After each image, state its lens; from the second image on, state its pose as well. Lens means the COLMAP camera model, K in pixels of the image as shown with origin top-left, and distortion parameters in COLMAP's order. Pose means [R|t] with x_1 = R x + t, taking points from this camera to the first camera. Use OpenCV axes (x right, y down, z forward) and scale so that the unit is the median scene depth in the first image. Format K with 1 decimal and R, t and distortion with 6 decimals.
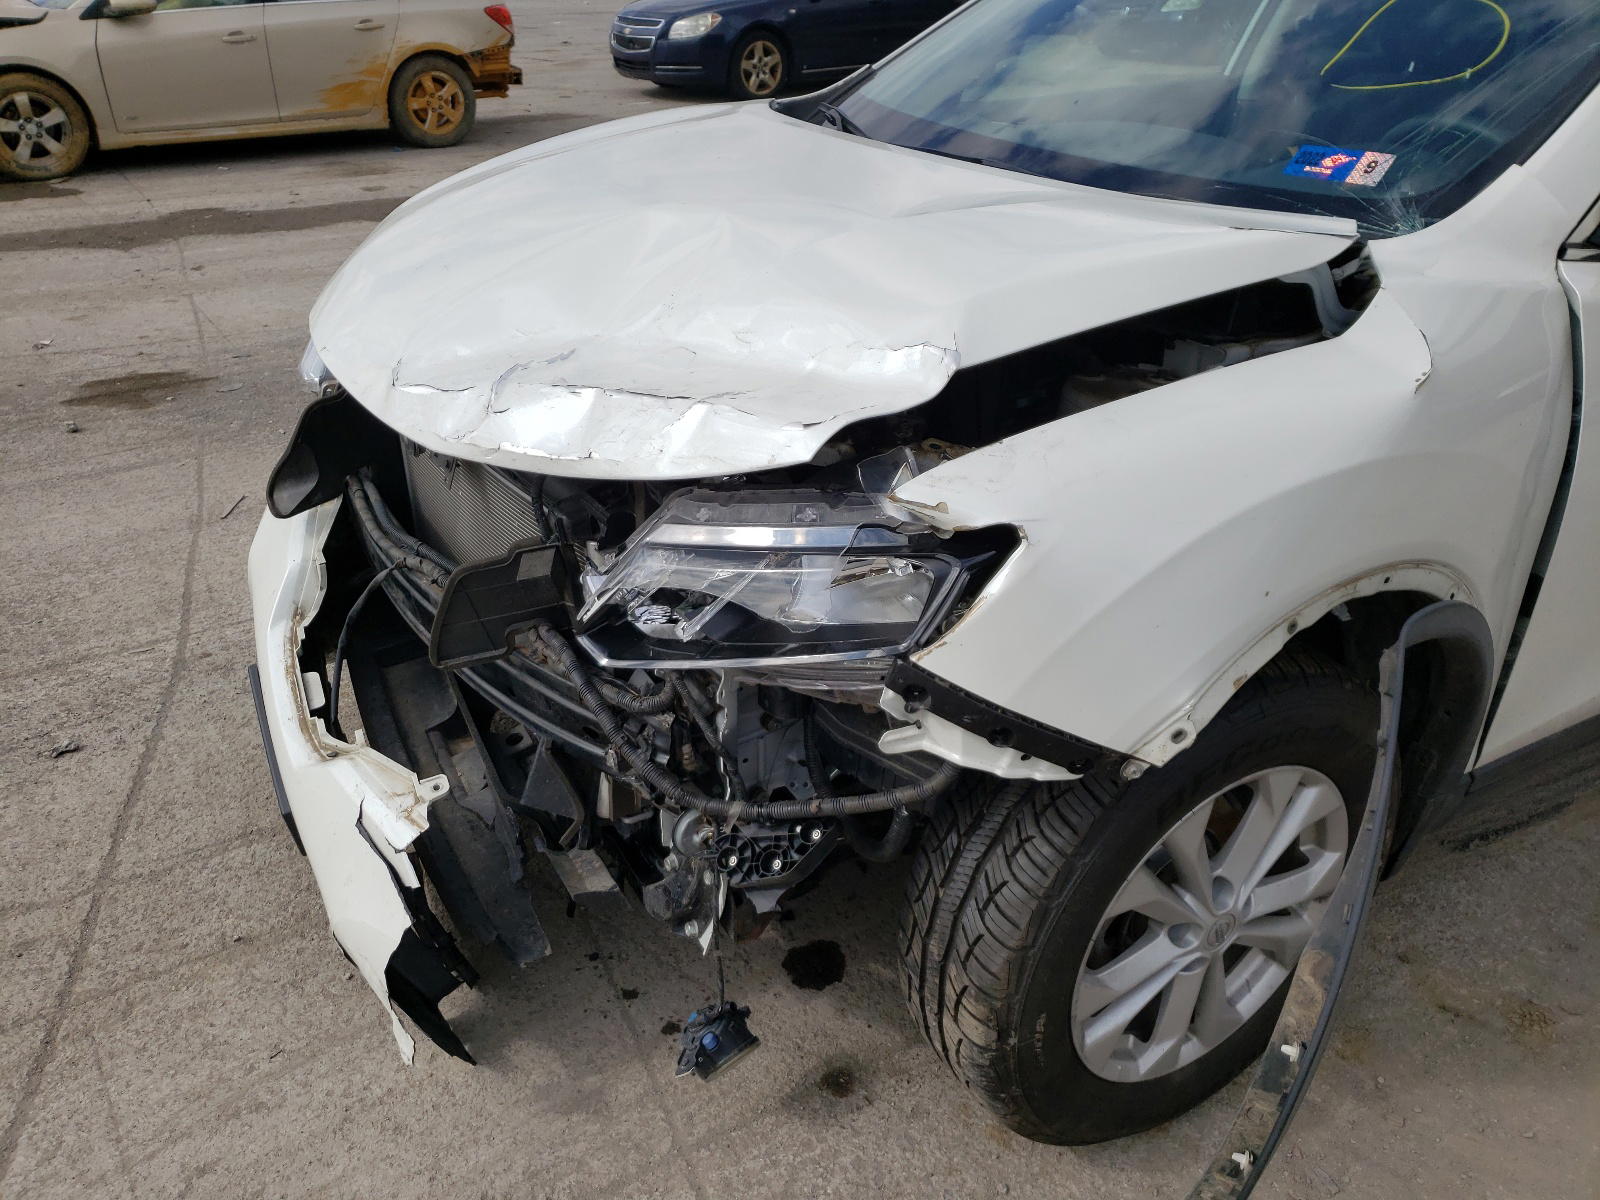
lens RADIAL K [[1207.8, 0, 796.4], [0, 1207.8, 597.8], [0, 0, 1]] dist [-0.014197, -0.007459]
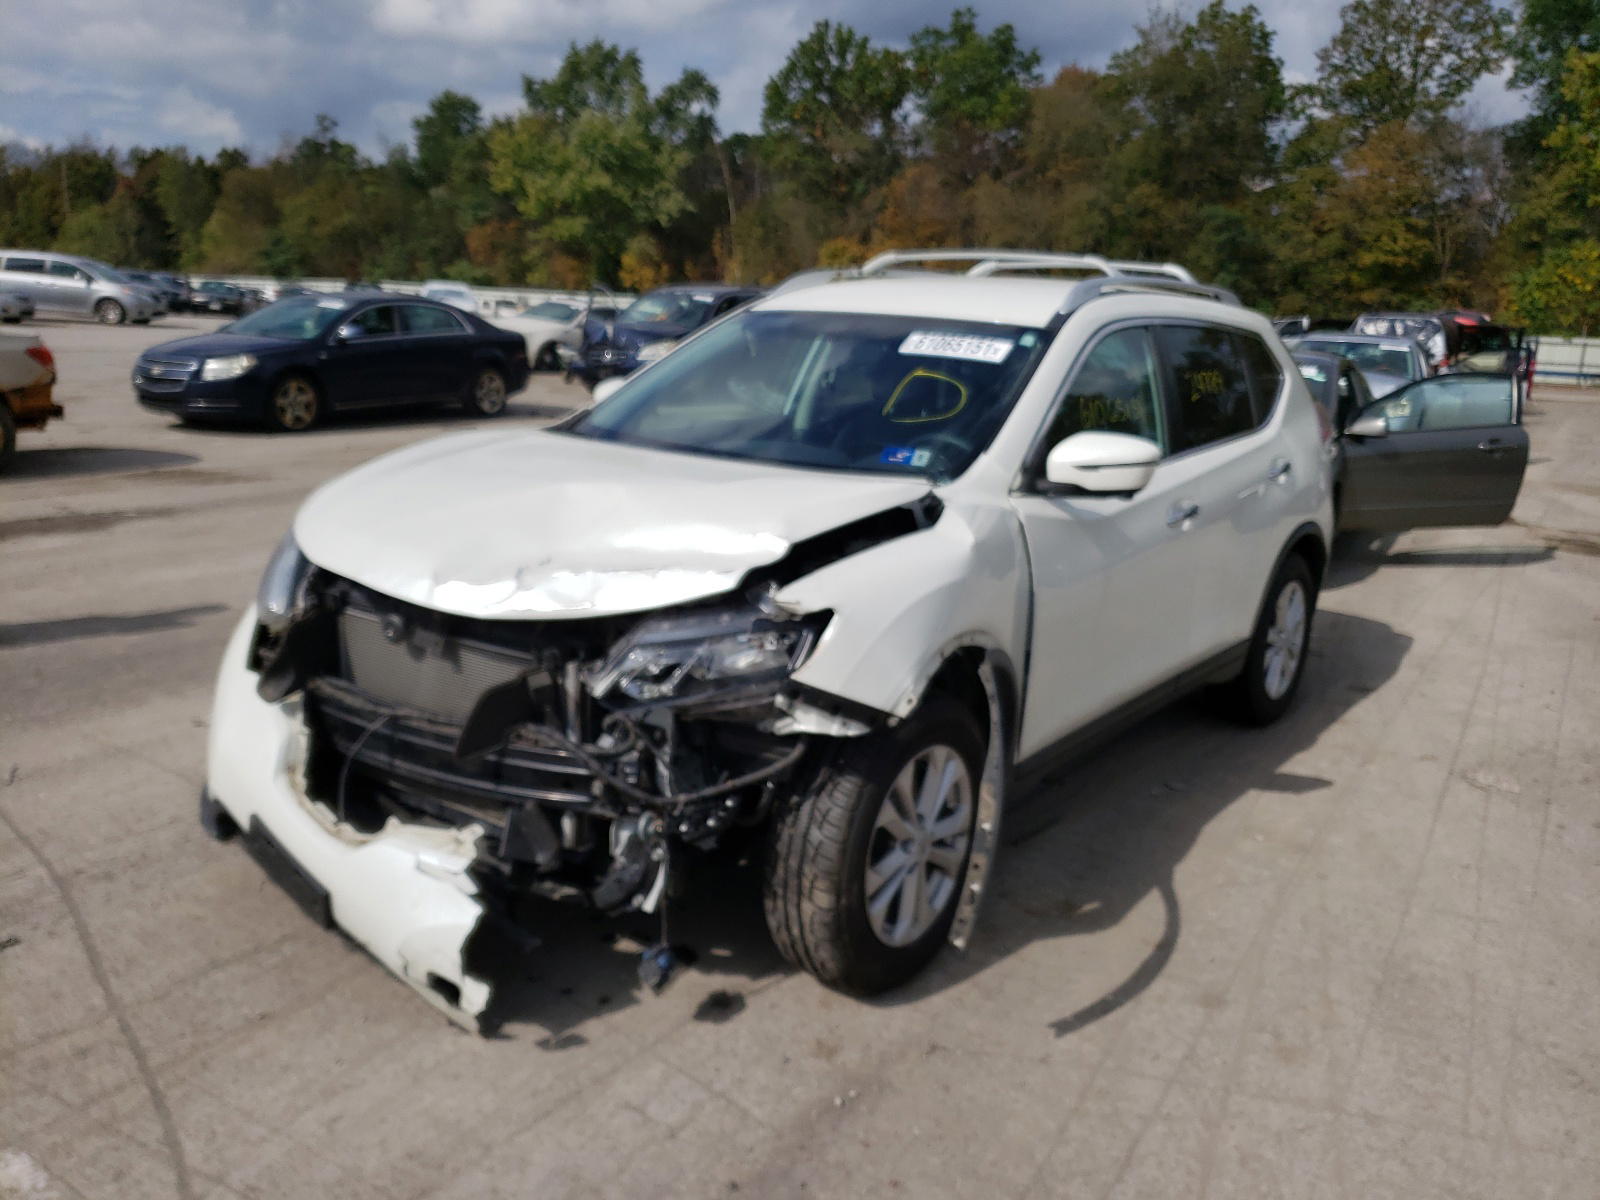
lens RADIAL K [[1207.8, 0, 801.2], [0, 1207.8, 600.0], [0, 0, 1]] dist [-0.014197, -0.007459]
pose [[0.912845, -0.058583, 0.404082, -0.591663], [0.158125, 0.963149, -0.217578, 0.309651], [-0.376444, 0.262511, 0.888469, -0.732207]]
